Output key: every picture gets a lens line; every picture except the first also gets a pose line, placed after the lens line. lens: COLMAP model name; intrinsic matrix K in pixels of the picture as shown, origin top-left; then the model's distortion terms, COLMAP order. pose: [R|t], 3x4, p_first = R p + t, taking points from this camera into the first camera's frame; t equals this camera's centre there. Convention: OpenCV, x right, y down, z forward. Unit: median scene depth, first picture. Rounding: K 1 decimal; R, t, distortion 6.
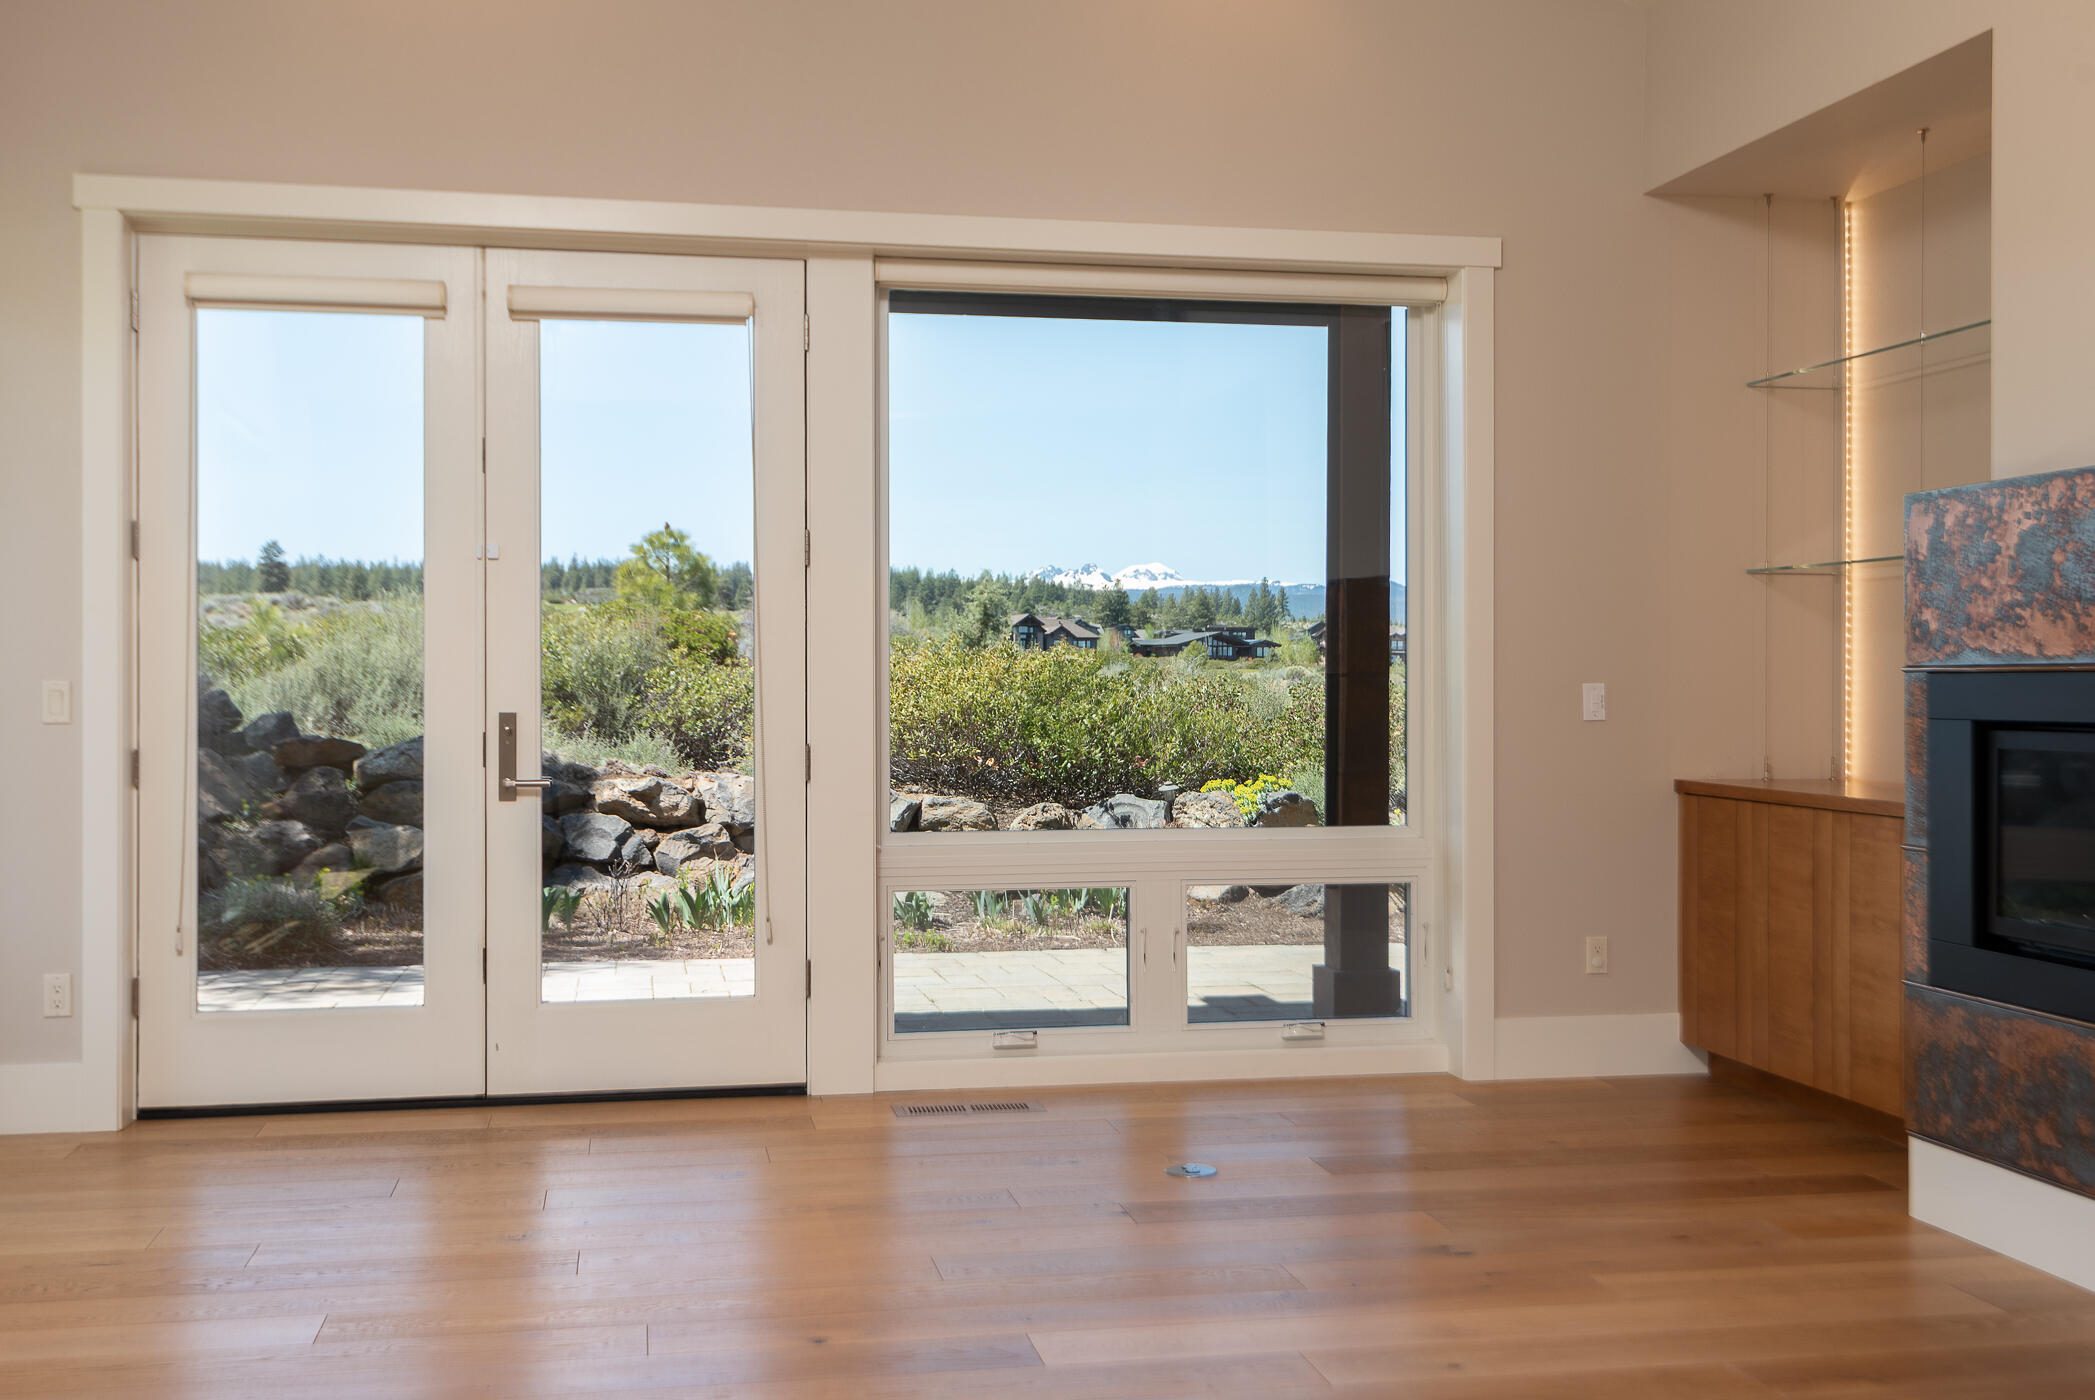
lens RADIAL K [[2173.3, 0, 1042.5], [0, 2173.3, 678.7], [0, 0, 1]] dist [0.018996, 0.000000]
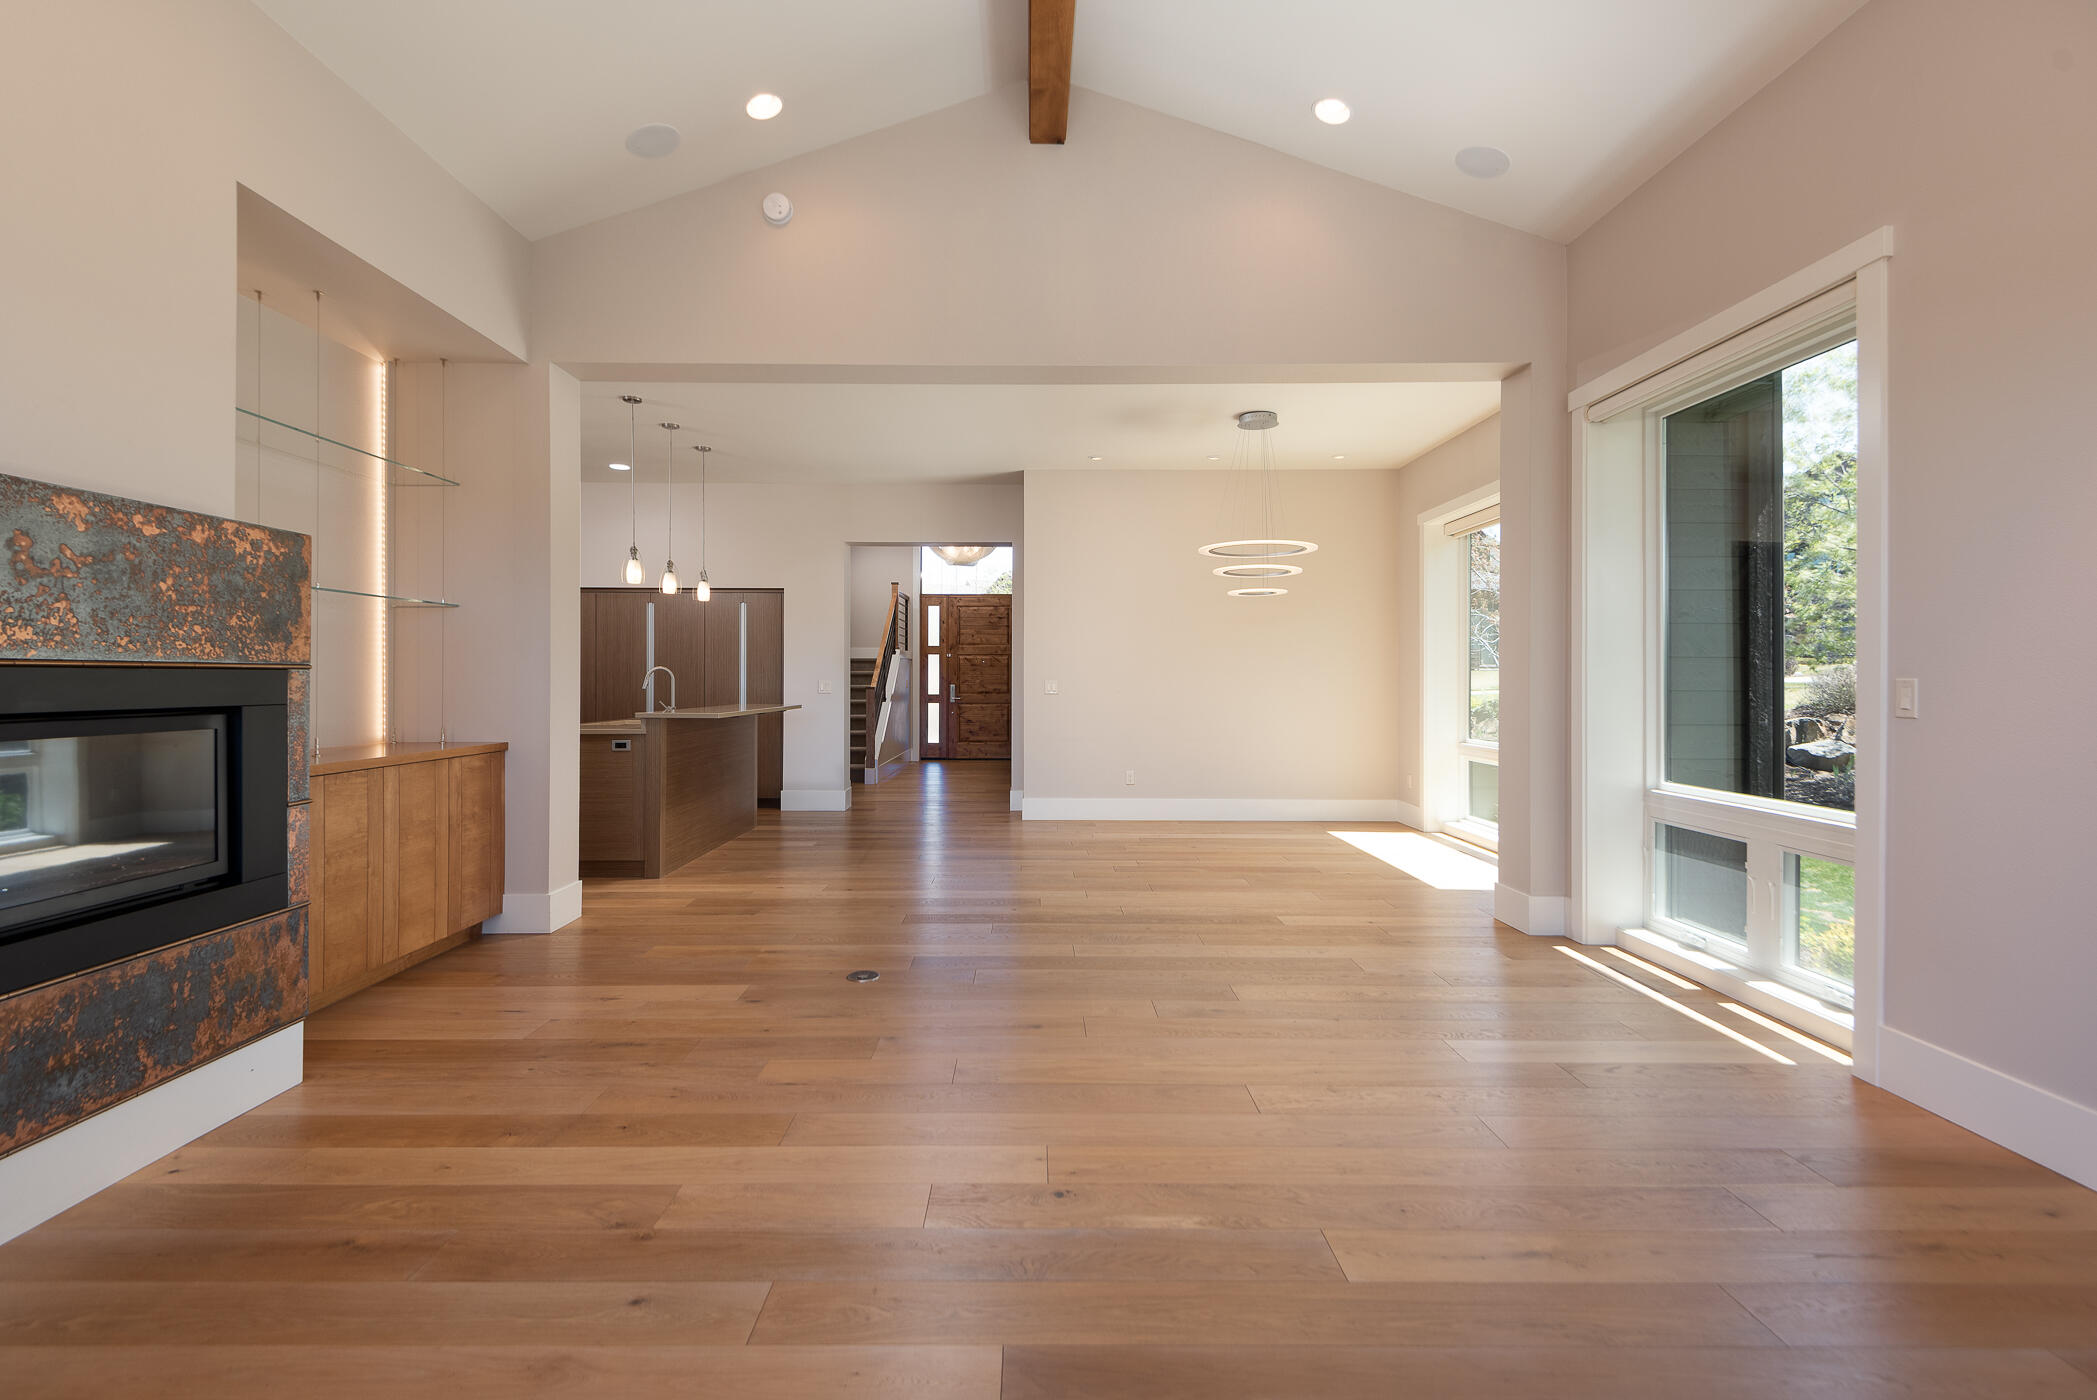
lens RADIAL K [[973.0, 0, 1022.3], [0, 973.0, 673.9], [0, 0, 1]] dist [0.003739, -0.000803]
pose [[-0.980913, -0.001893, 0.194436, -0.059682], [-0.003119, 0.999977, -0.006004, 0.001175], [-0.194420, -0.006496, -0.980897, 0.897549]]
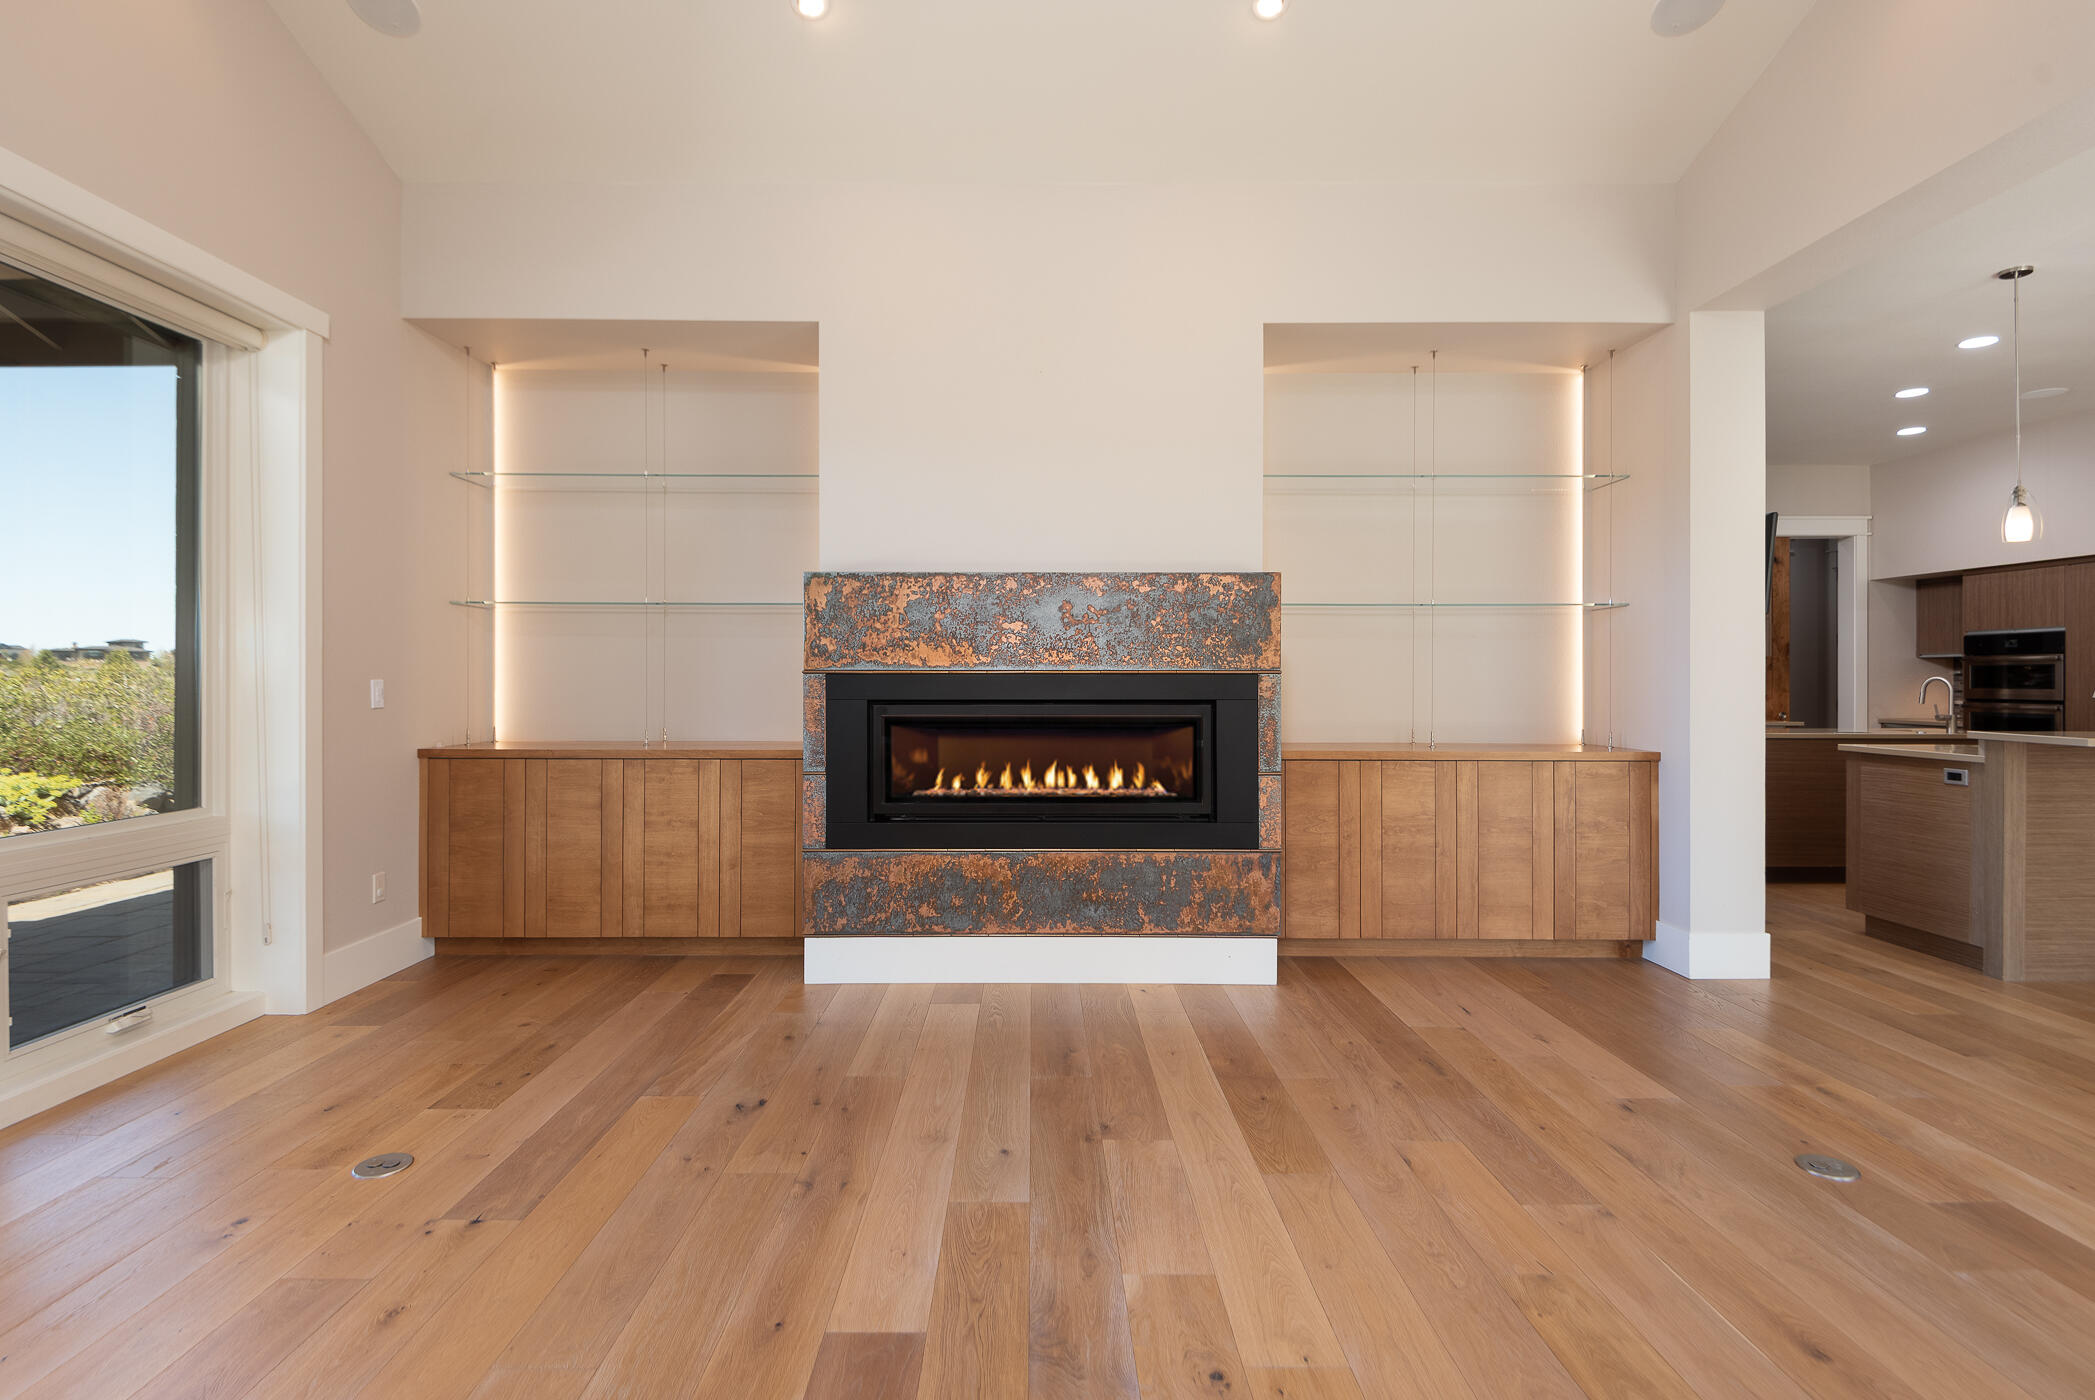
lens RADIAL K [[1002.9, 0, 1045.6], [0, 1002.9, 674.5], [0, 0, 1]] dist [0.010849, -0.006712]
pose [[0.179346, 0.001575, 0.983785, -0.289828], [-0.002551, 0.999996, -0.001136, -0.001448], [-0.983783, -0.002306, 0.179349, 0.529802]]
